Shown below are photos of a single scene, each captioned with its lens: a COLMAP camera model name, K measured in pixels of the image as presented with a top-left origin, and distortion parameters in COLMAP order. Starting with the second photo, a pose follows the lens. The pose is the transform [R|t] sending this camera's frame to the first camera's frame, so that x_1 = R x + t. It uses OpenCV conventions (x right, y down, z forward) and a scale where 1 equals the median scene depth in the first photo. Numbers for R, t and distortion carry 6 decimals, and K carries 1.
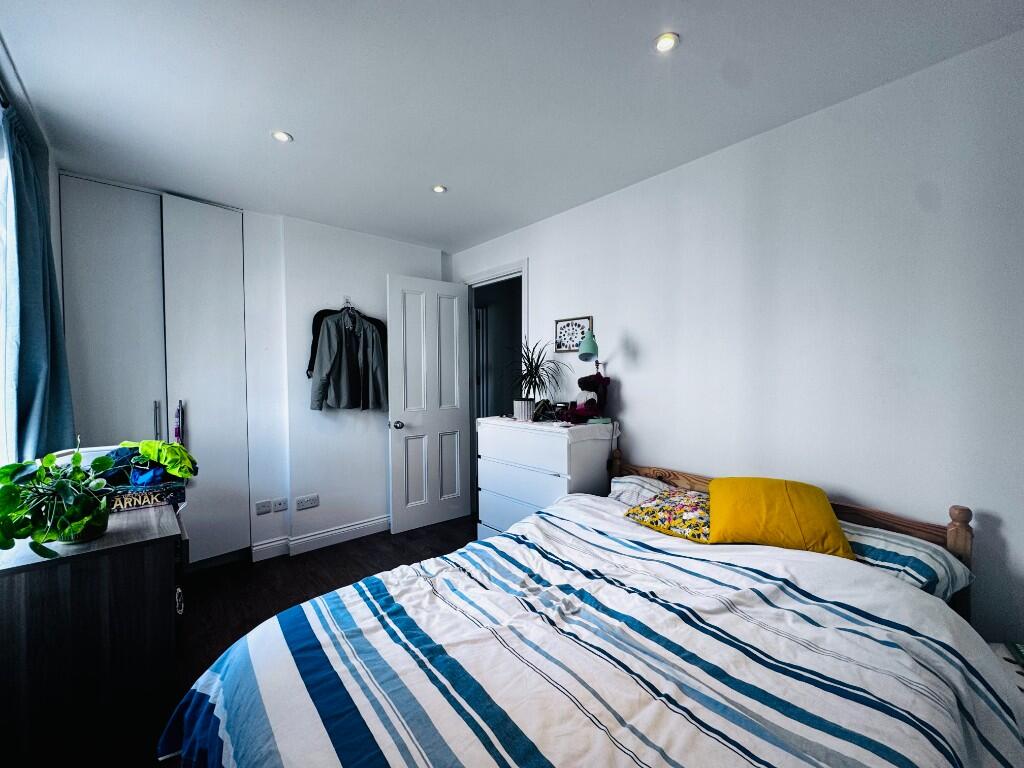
lens RADIAL K [[408.4, 0, 512.0], [0, 408.4, 384.0], [0, 0, 1]] dist [-0.001244, -0.000071]
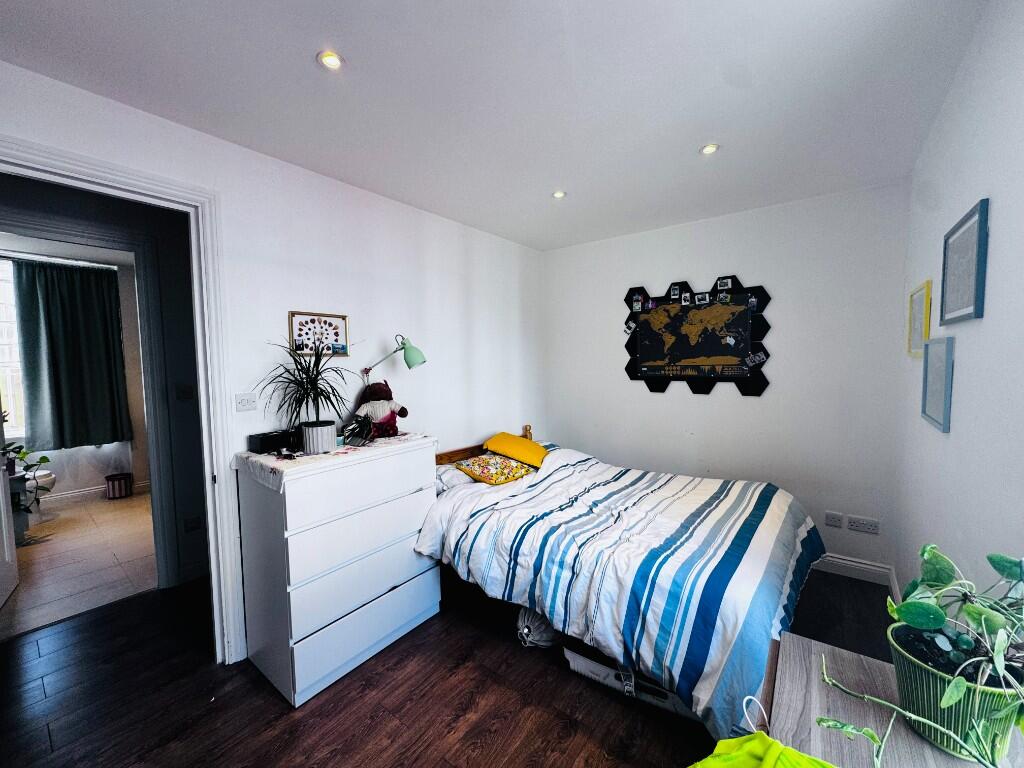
lens RADIAL K [[408.4, 0, 512.0], [0, 408.4, 384.0], [0, 0, 1]] dist [-0.001244, -0.000071]
pose [[-0.187396, -0.048187, 0.981102, -1.150015], [0.042848, 0.997444, 0.057173, -0.089882], [-0.981350, 0.052752, -0.184852, 1.294764]]
